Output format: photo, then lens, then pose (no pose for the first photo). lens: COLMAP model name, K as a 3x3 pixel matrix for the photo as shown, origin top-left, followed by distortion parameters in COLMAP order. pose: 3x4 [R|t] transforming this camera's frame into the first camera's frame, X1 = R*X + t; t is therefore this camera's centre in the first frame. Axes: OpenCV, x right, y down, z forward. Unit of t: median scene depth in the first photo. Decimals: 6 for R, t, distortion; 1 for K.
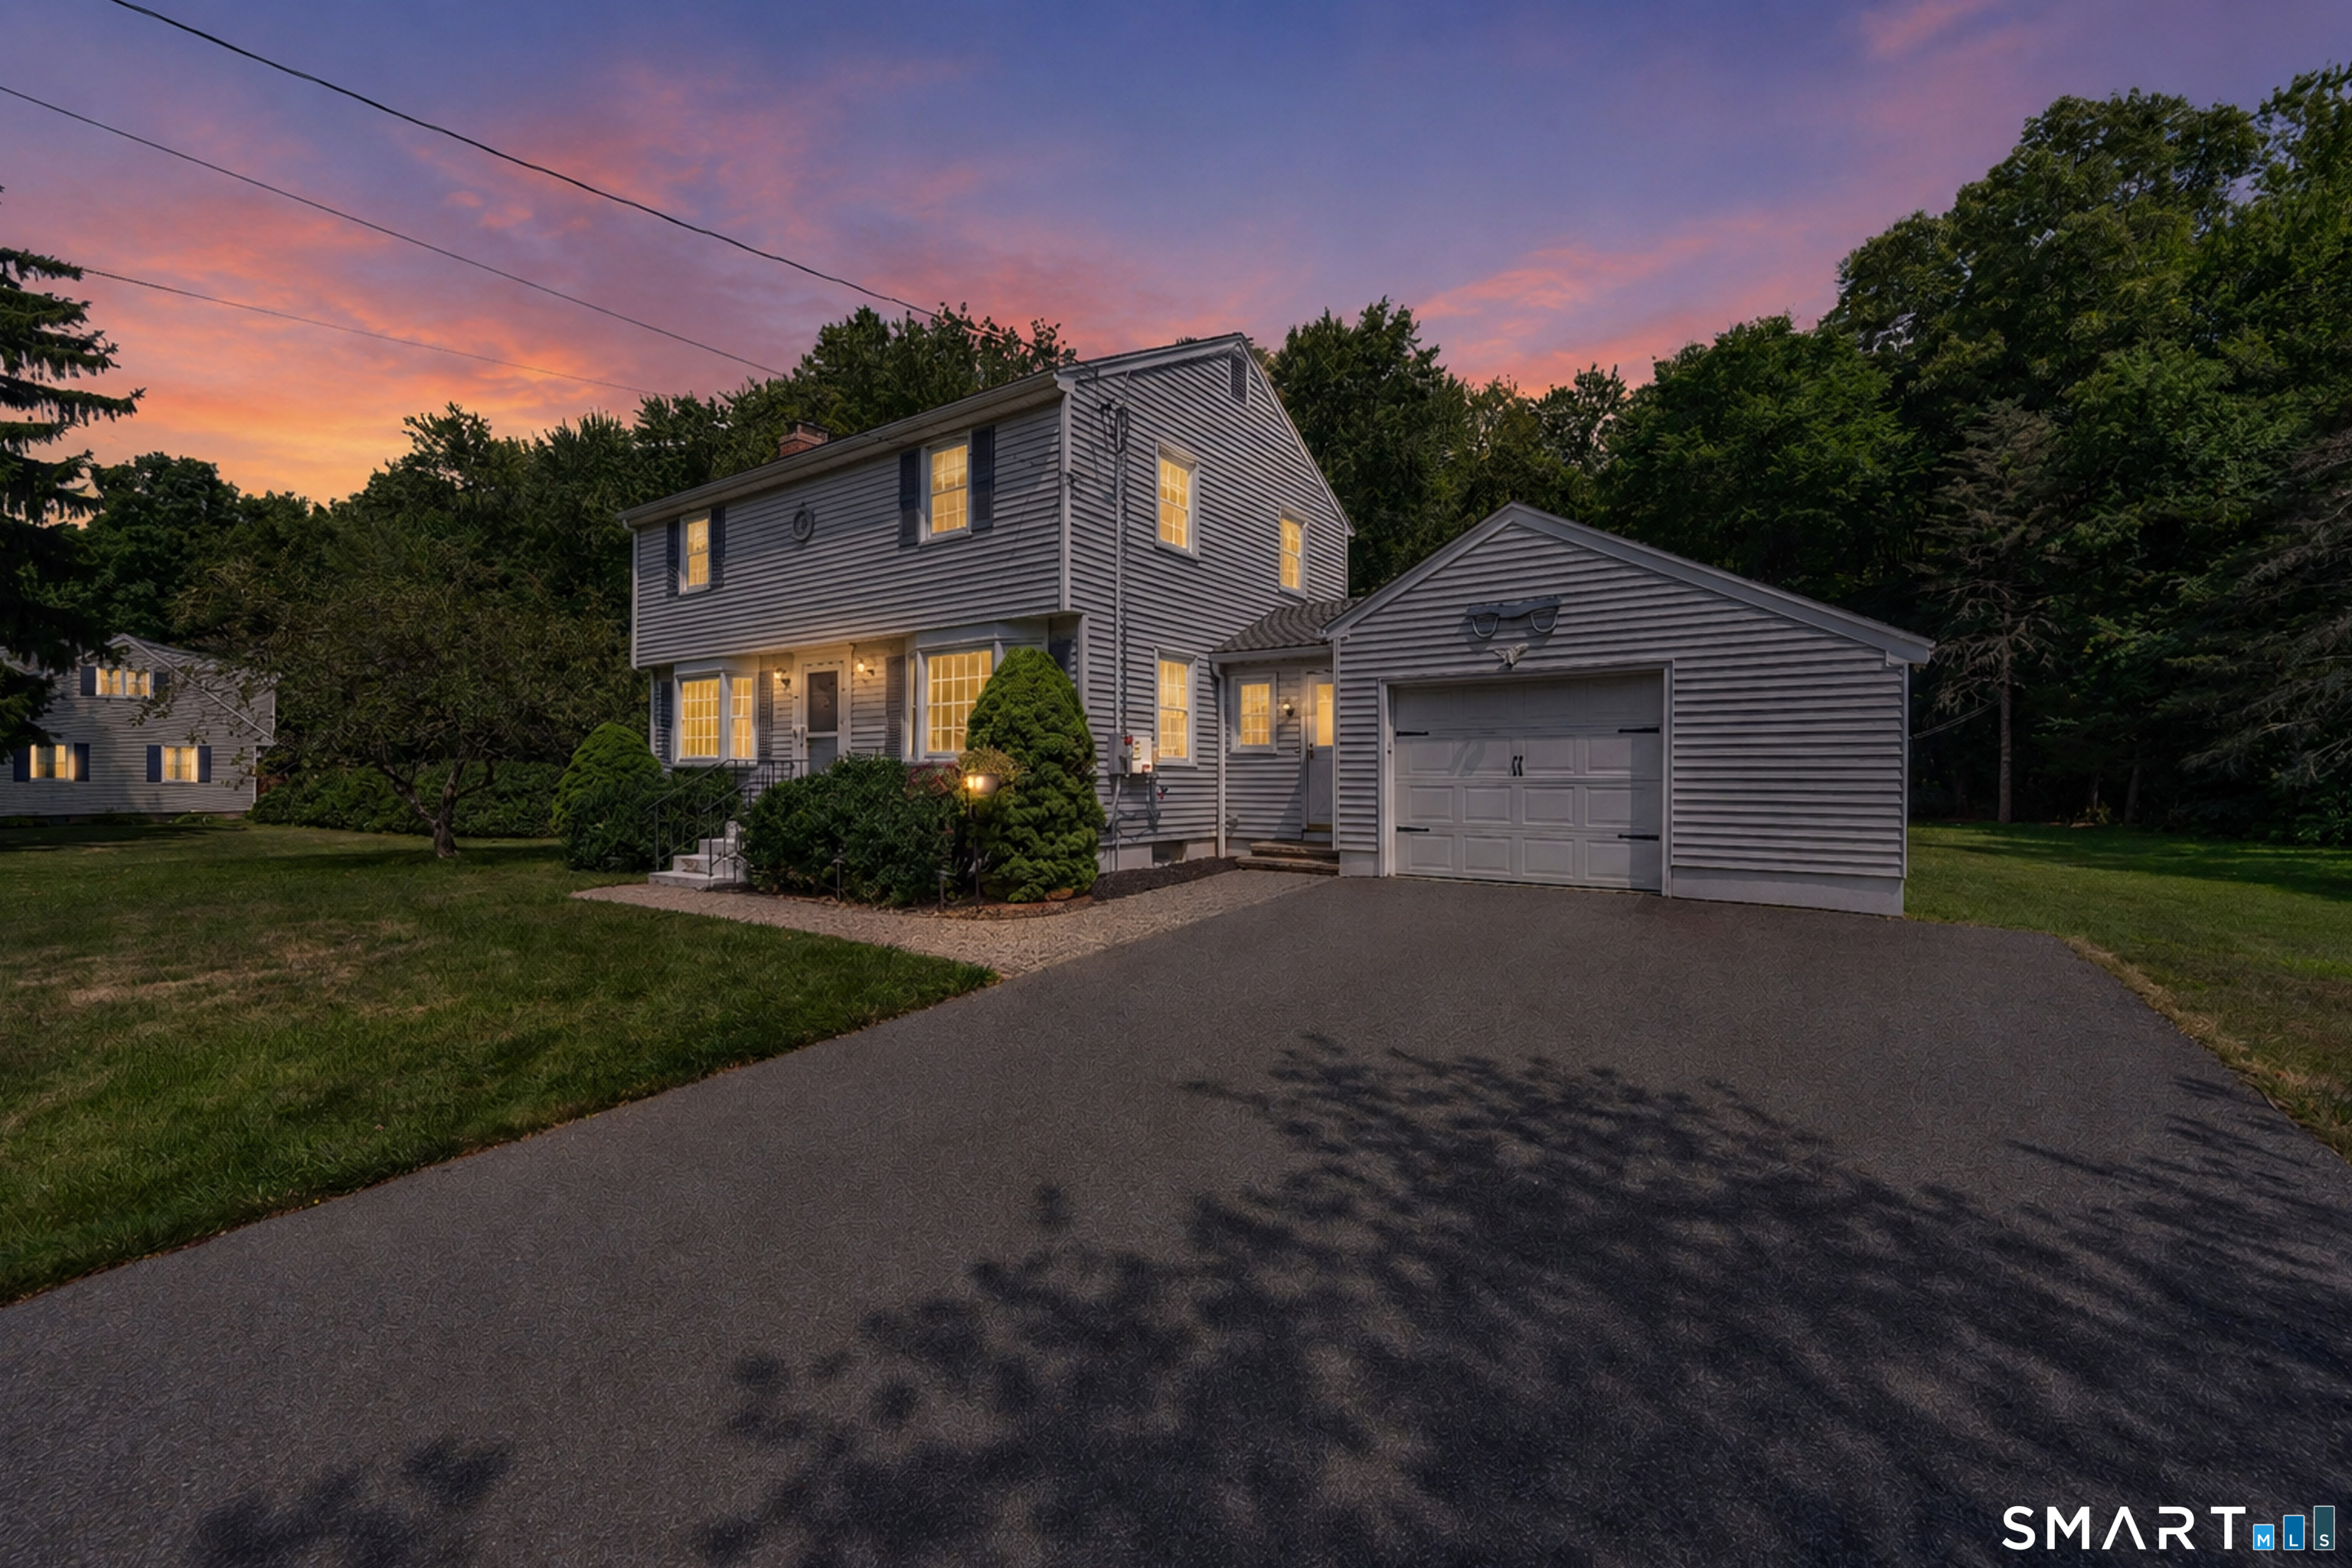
lens RADIAL K [[927.5, 0, 1176.5], [0, 927.5, 767.1], [0, 0, 1]] dist [0.000943, -0.000339]
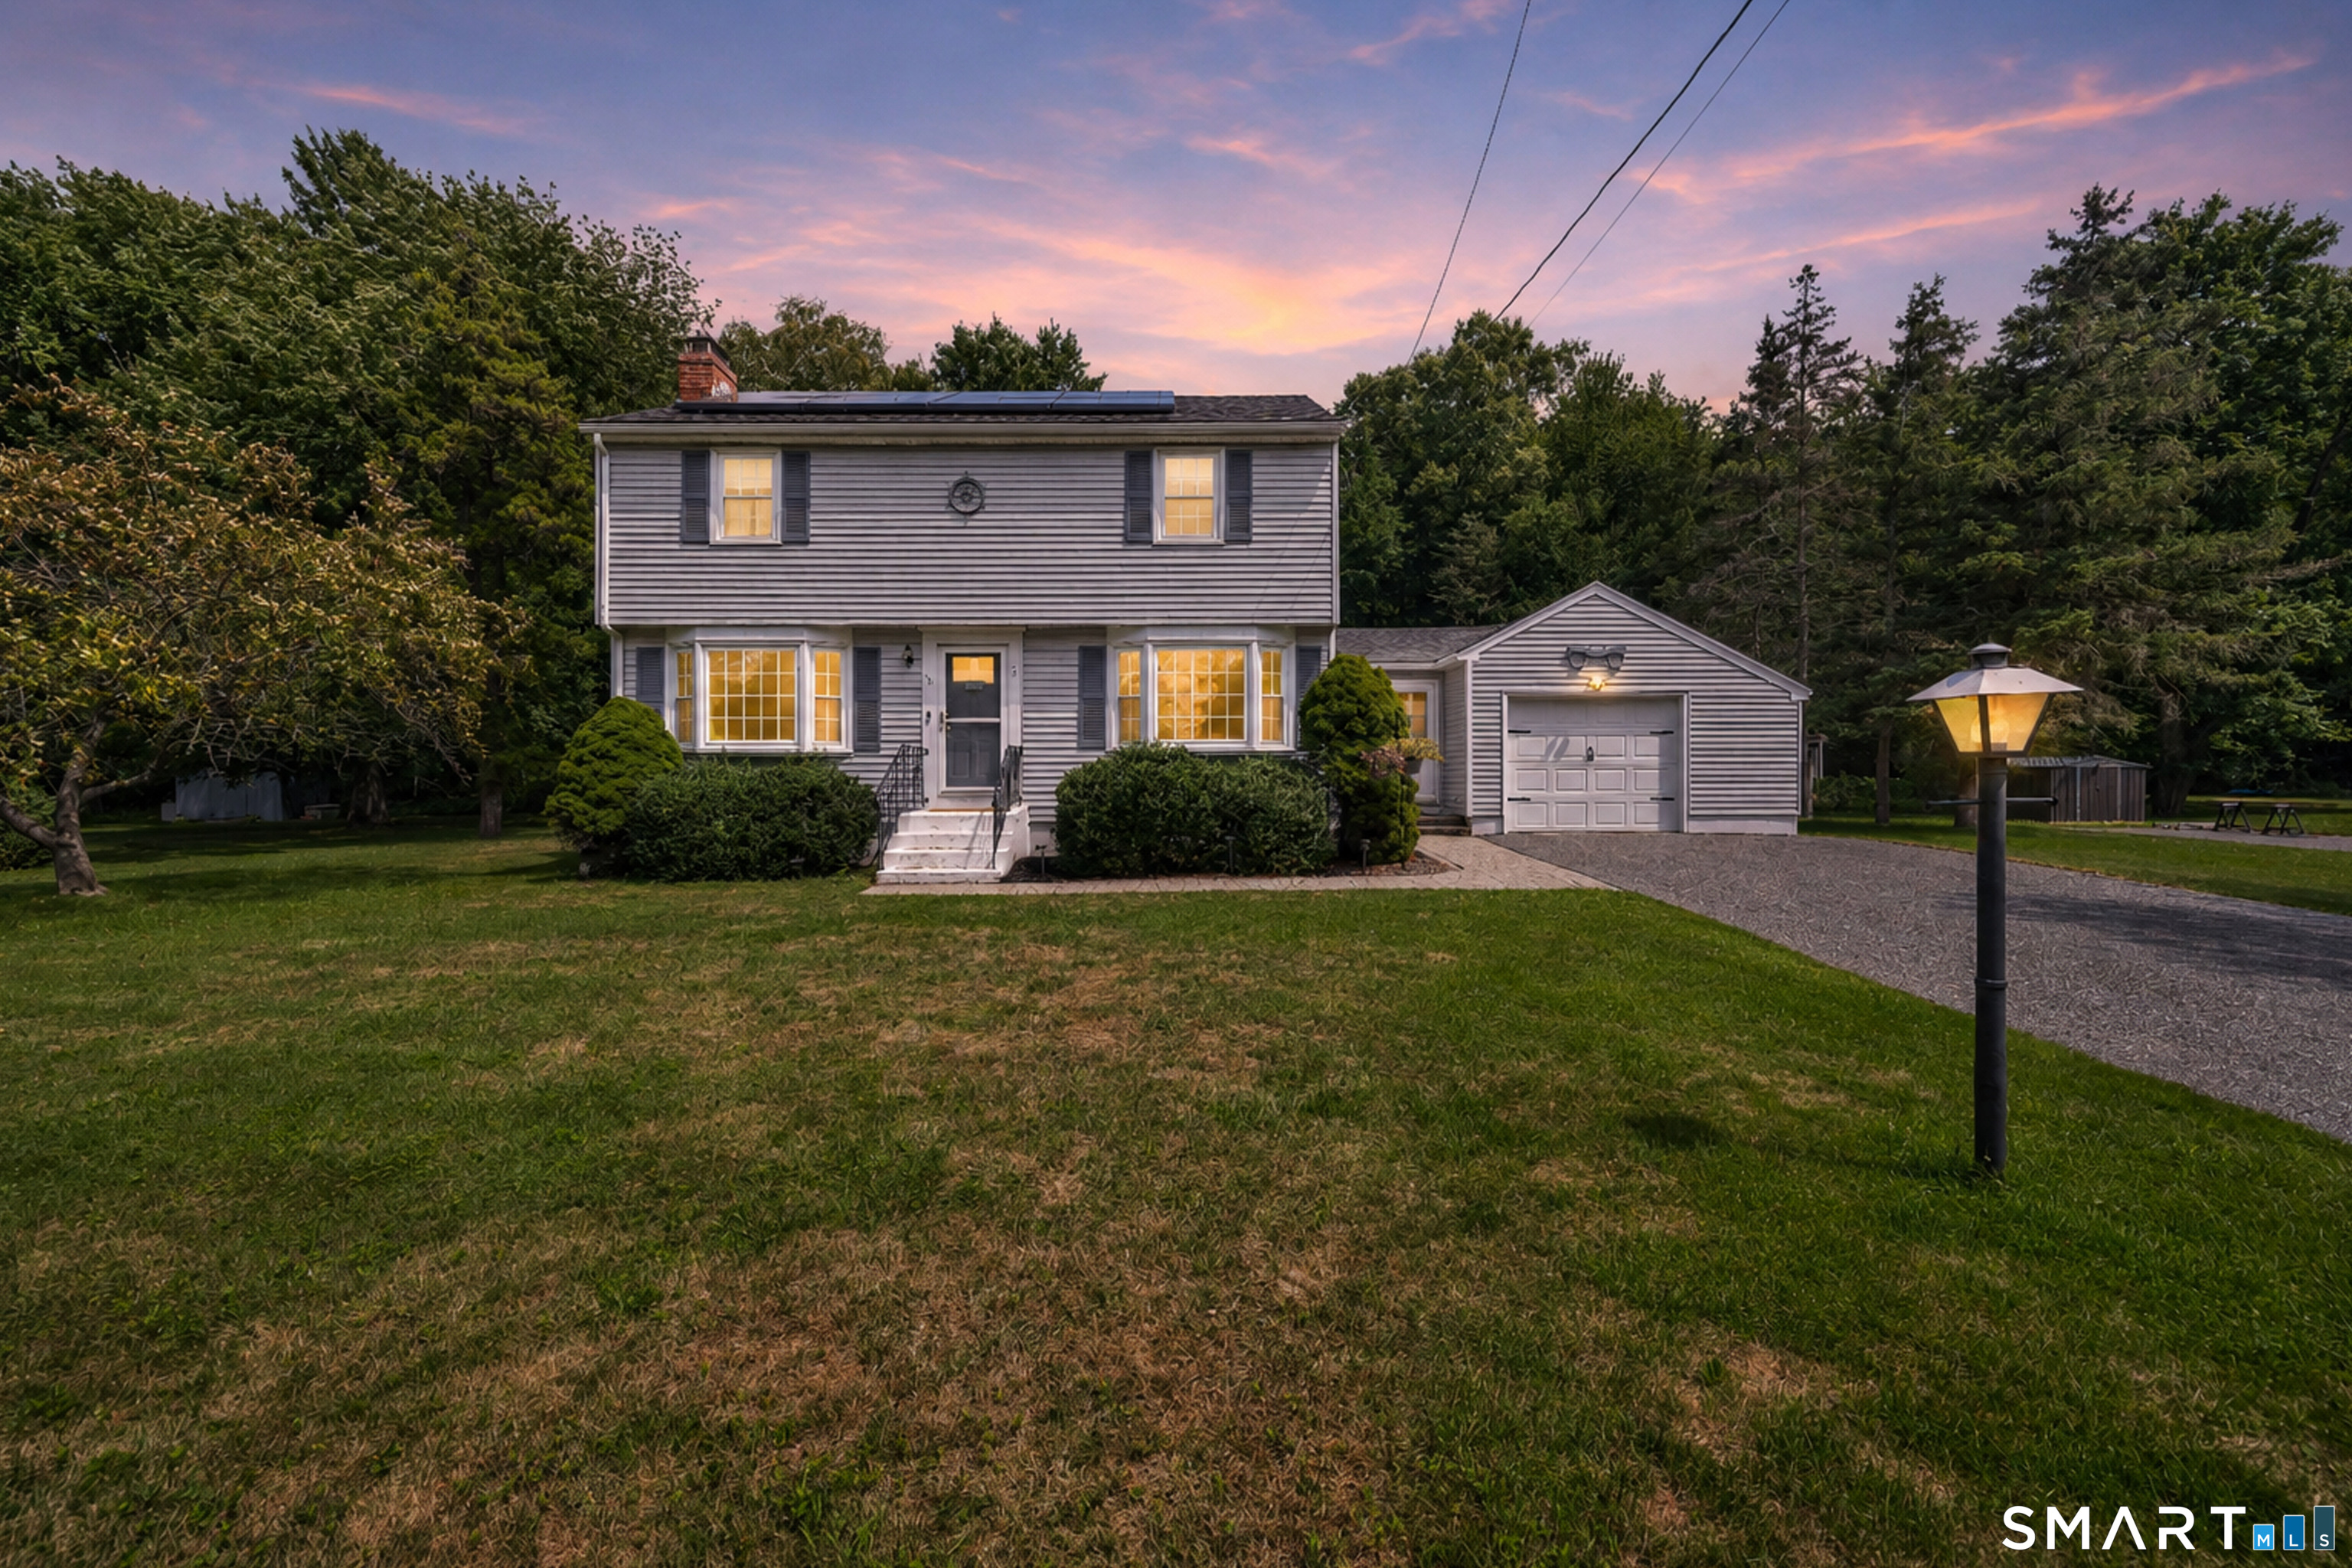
lens RADIAL K [[927.5, 0, 1191.5], [0, 927.5, 782.5], [0, 0, 1]] dist [0.000943, -0.000339]
pose [[0.820943, -0.009012, 0.570939, -0.849475], [-0.001102, 0.999849, 0.017367, 0.015247], [-0.571009, -0.014887, 0.820809, 0.105377]]
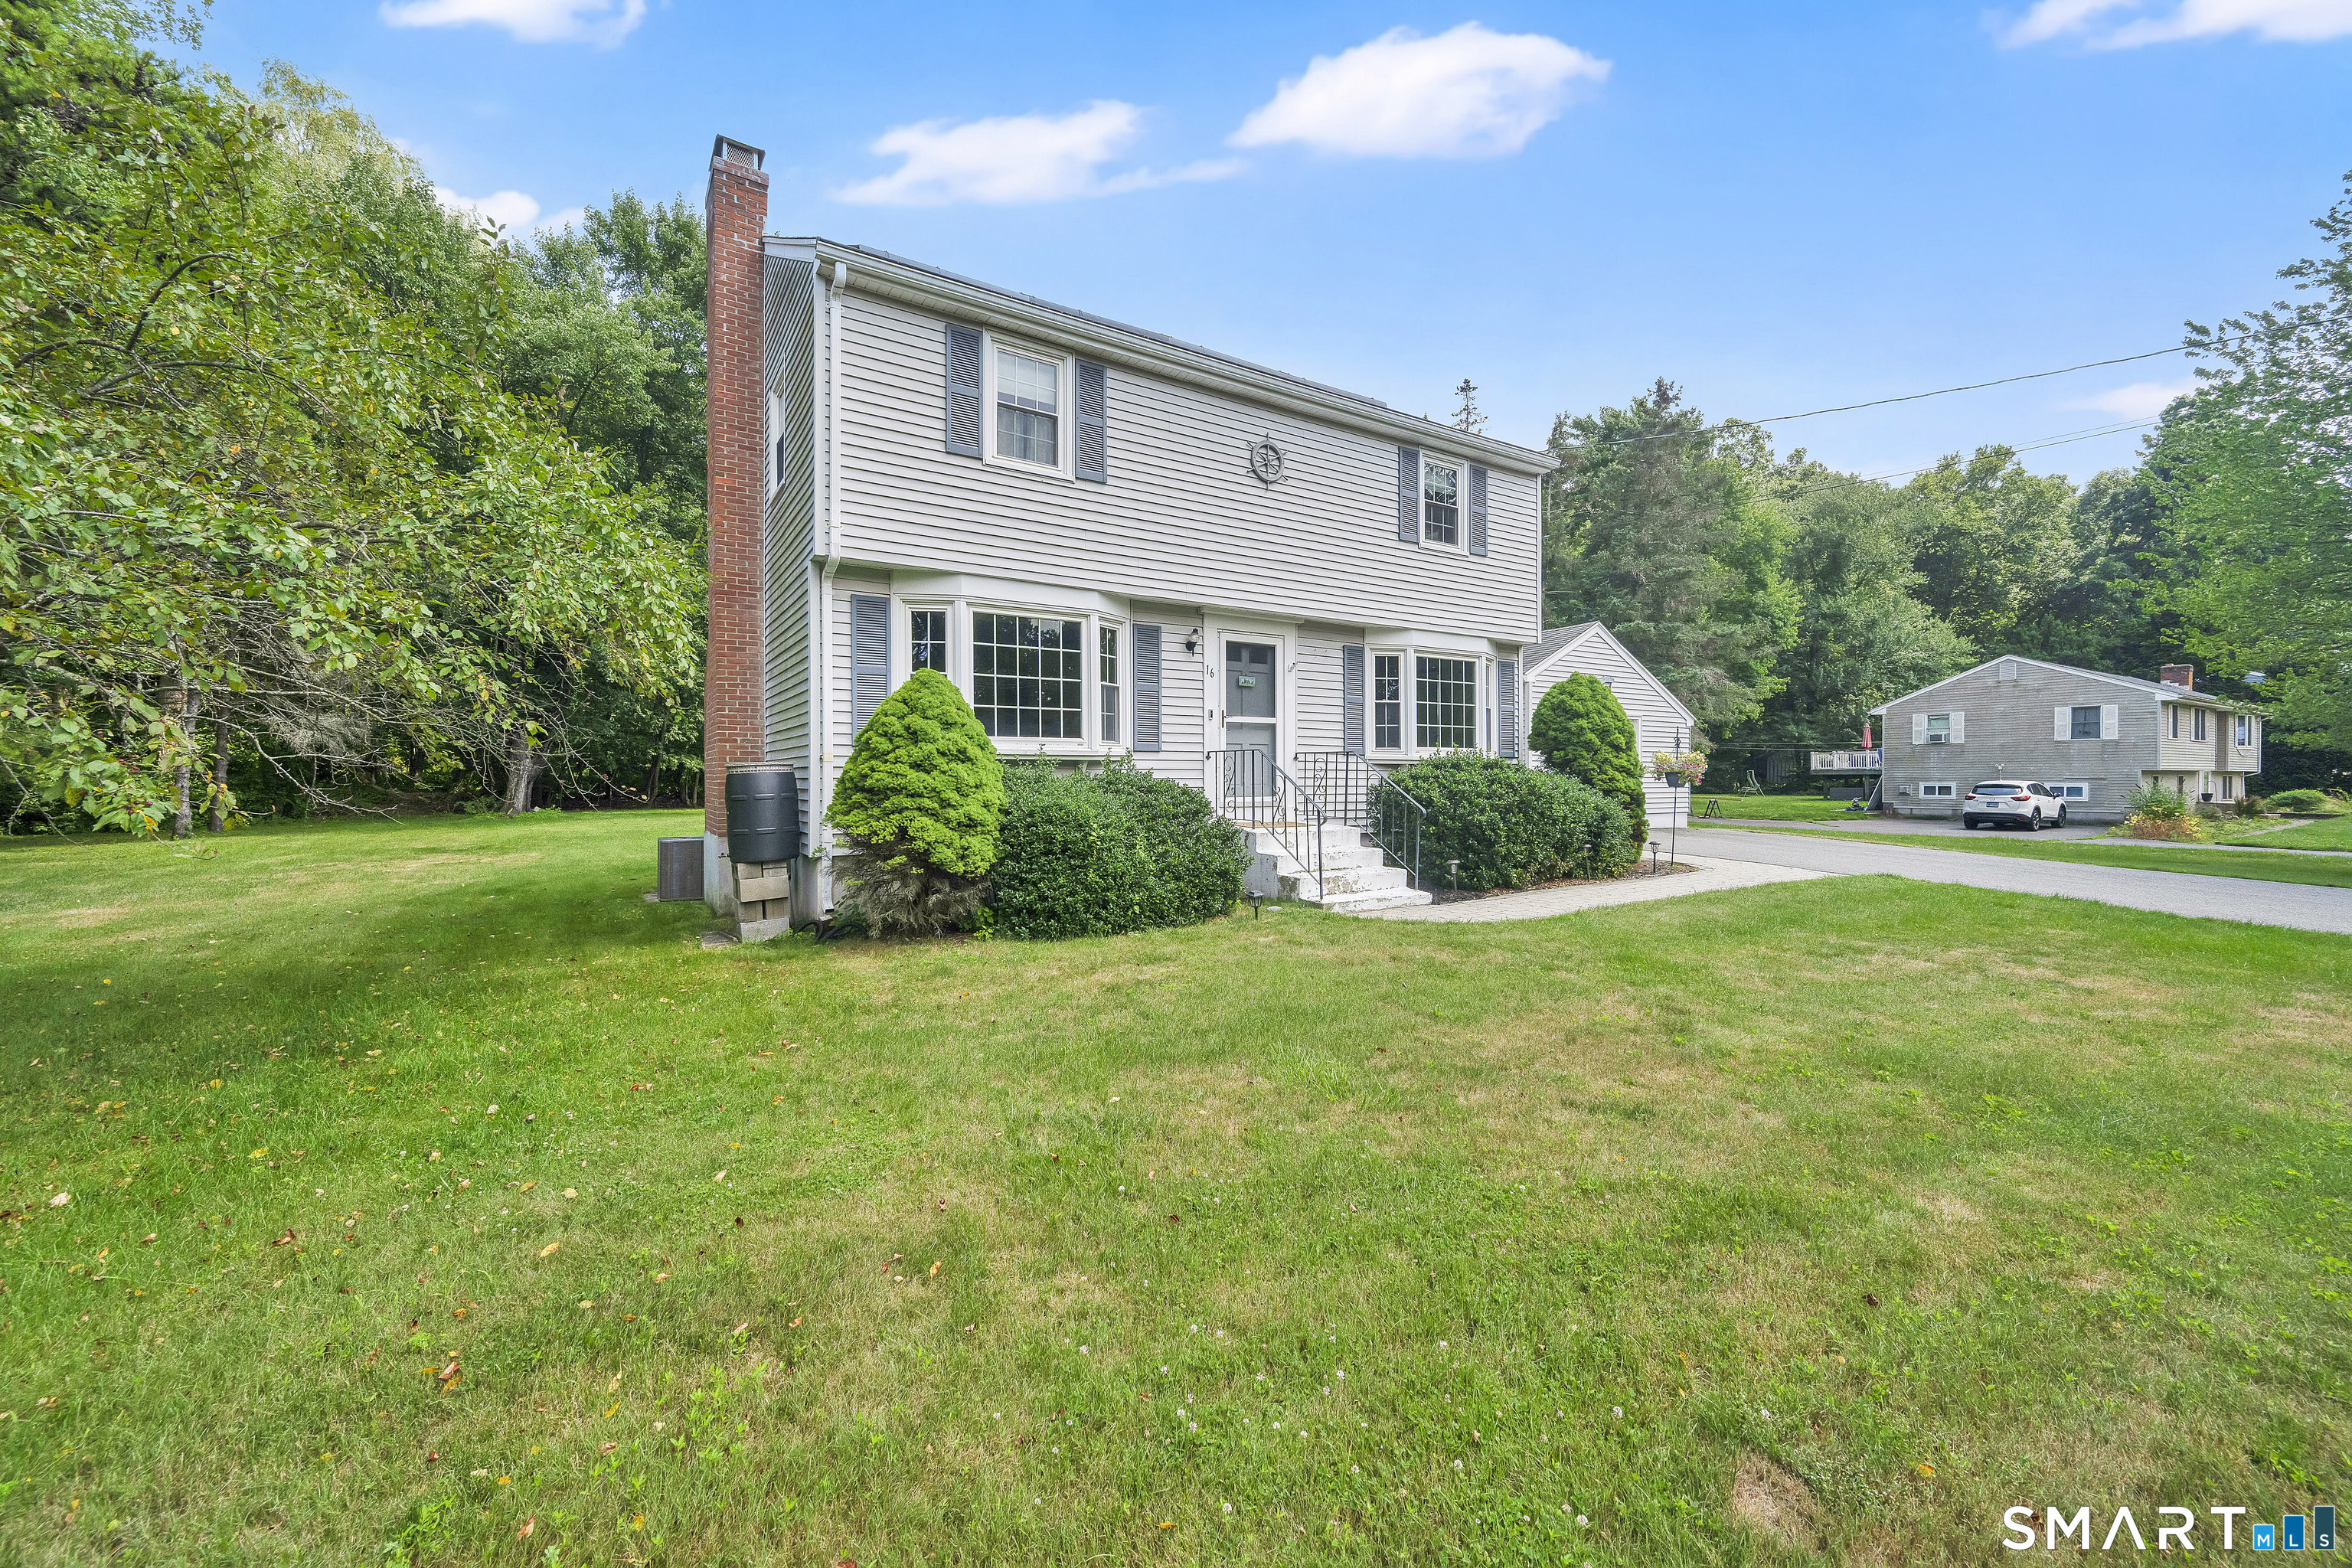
lens RADIAL K [[927.5, 0, 1177.1], [0, 927.5, 780.5], [0, 0, 1]] dist [0.000943, -0.000339]
pose [[0.382742, -0.006656, 0.923831, -1.331868], [-0.006847, 0.999926, 0.010041, 0.013925], [-0.923830, -0.010168, 0.382668, 0.844869]]
